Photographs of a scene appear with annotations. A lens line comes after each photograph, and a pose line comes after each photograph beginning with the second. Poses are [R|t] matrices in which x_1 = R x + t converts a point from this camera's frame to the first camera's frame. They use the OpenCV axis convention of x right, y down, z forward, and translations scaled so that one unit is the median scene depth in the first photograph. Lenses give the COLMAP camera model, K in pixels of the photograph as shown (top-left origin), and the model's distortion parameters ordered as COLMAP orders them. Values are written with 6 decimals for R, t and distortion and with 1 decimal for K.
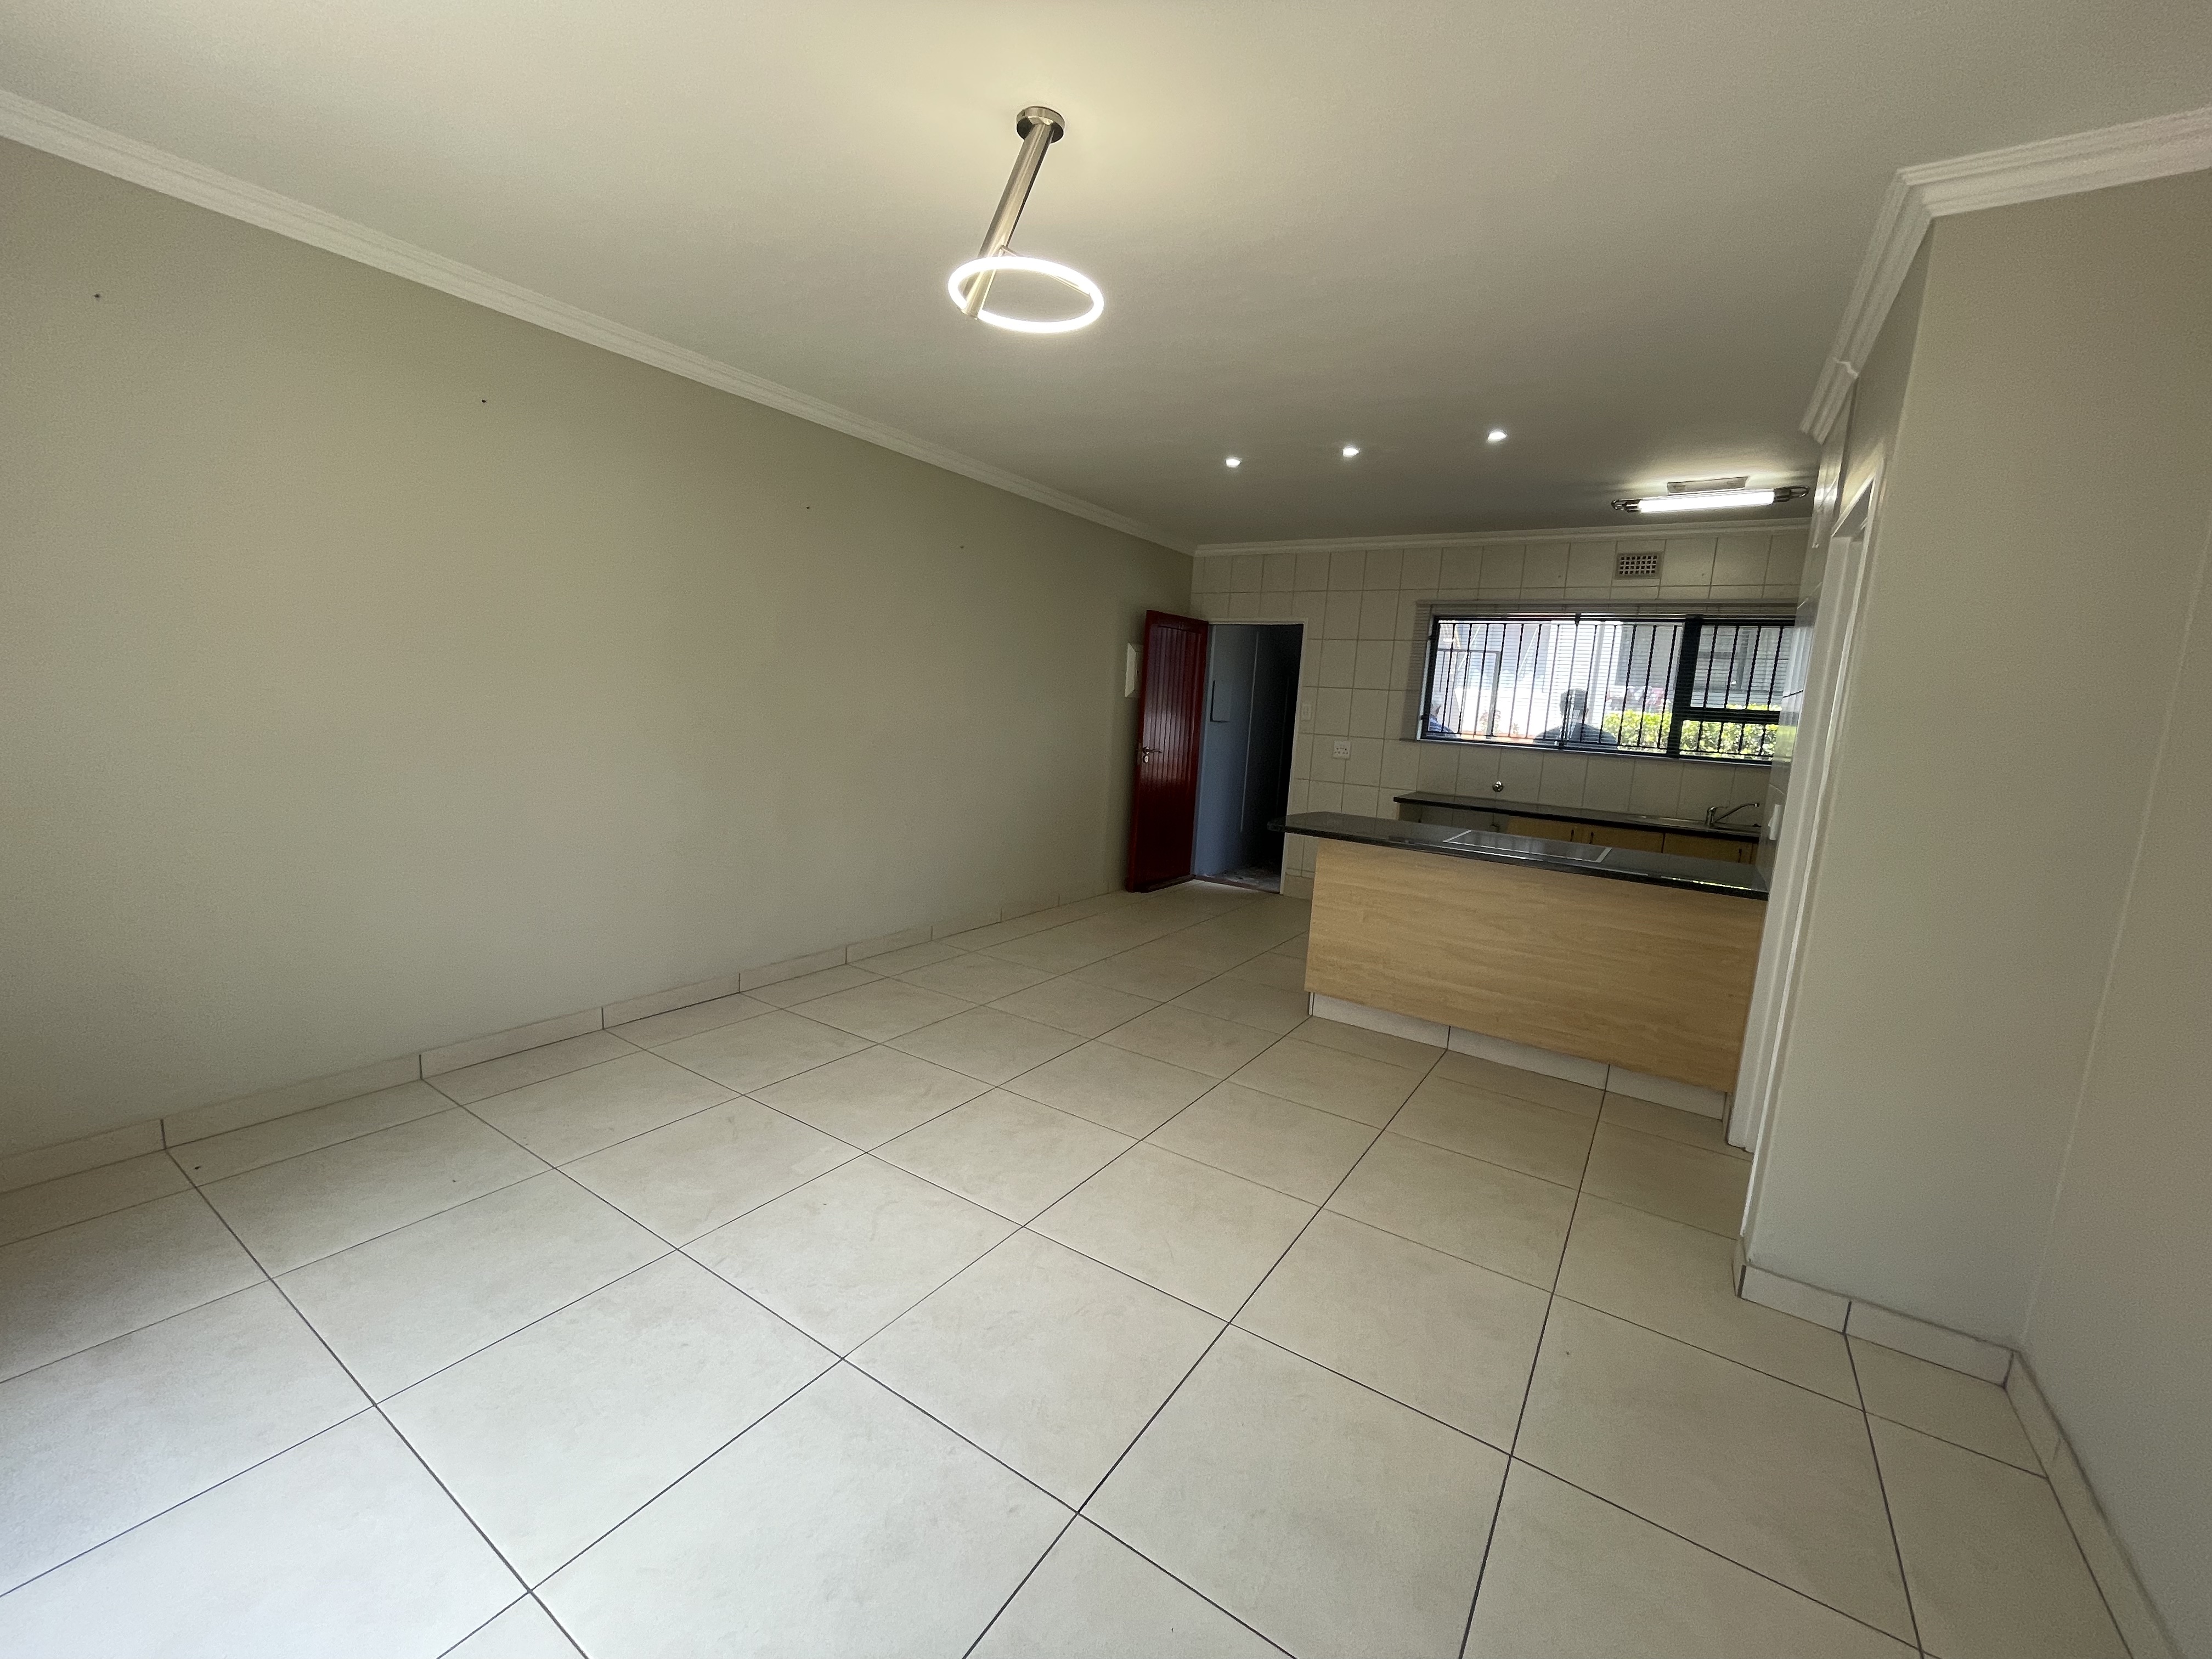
lens RADIAL K [[892.8, 0, 1110.2], [0, 892.8, 825.4], [0, 0, 1]] dist [-0.003939, 0.000533]
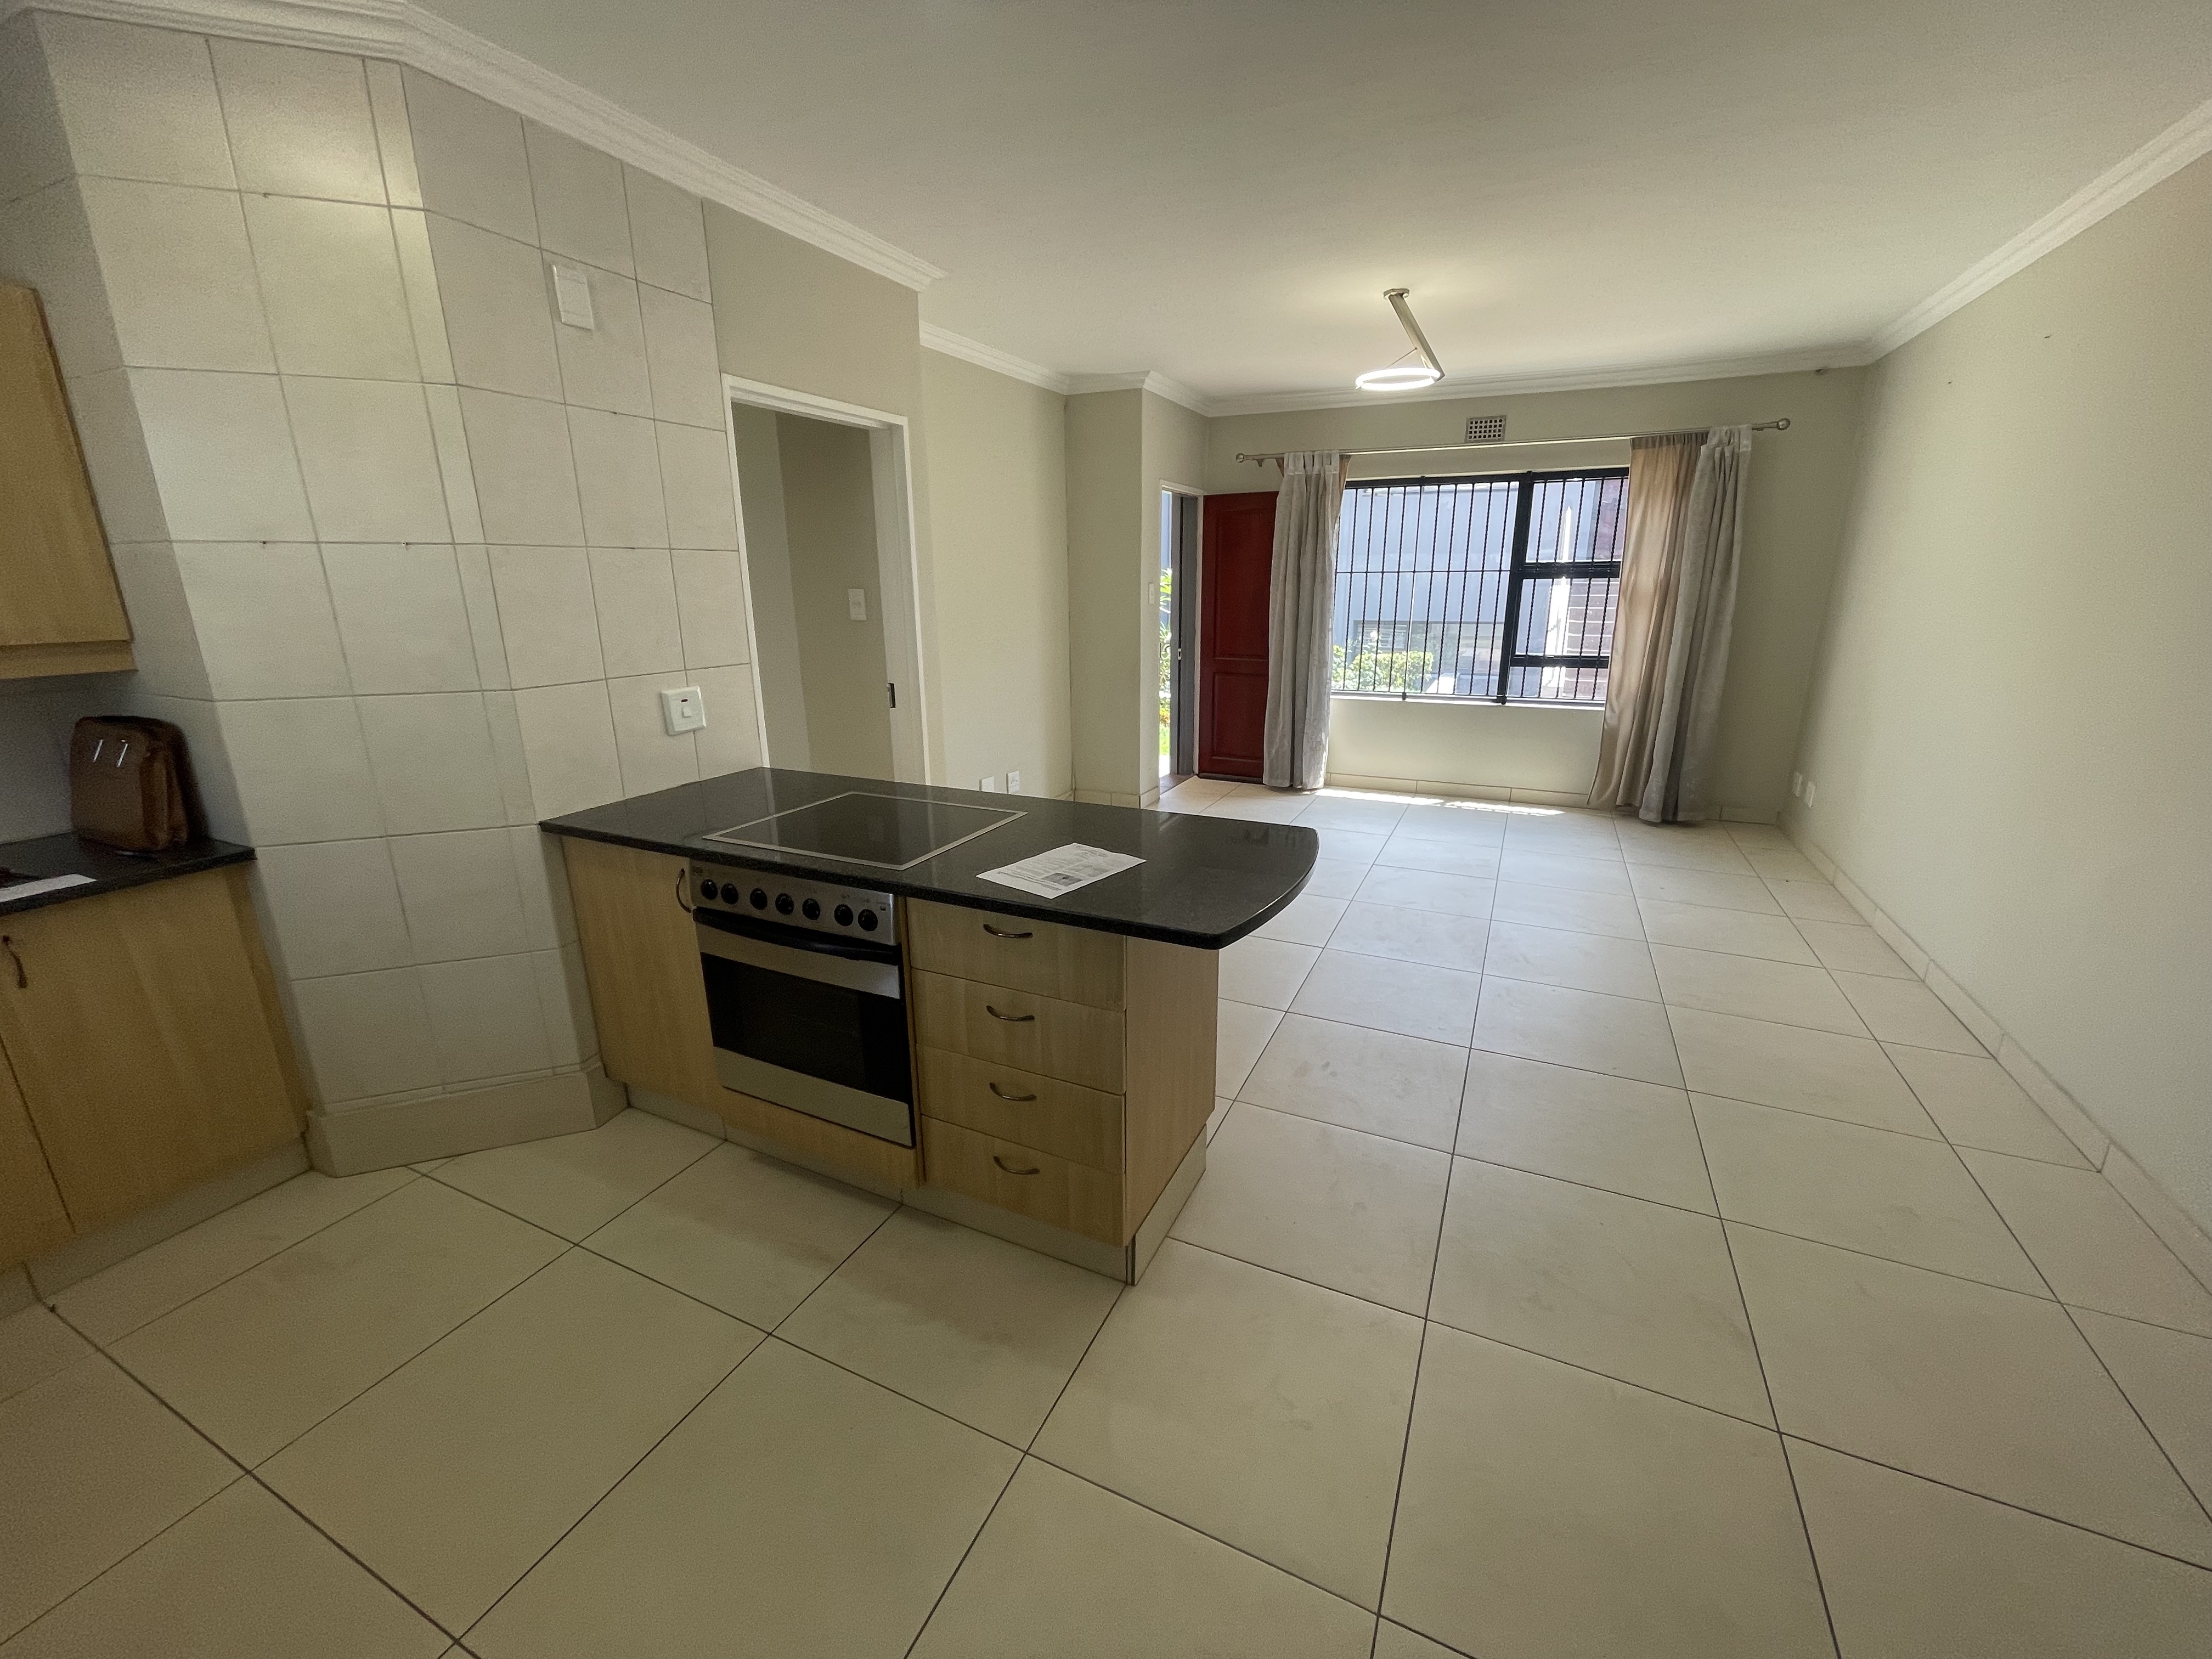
lens RADIAL K [[904.0, 0, 1106.0], [0, 904.0, 829.5], [0, 0, 1]] dist [-0.030003, 0.016604]
pose [[-0.990380, -0.012969, -0.137763, 0.309953], [-0.067025, 0.915965, 0.395621, -0.170787], [0.121055, 0.401048, -0.908023, 1.216620]]
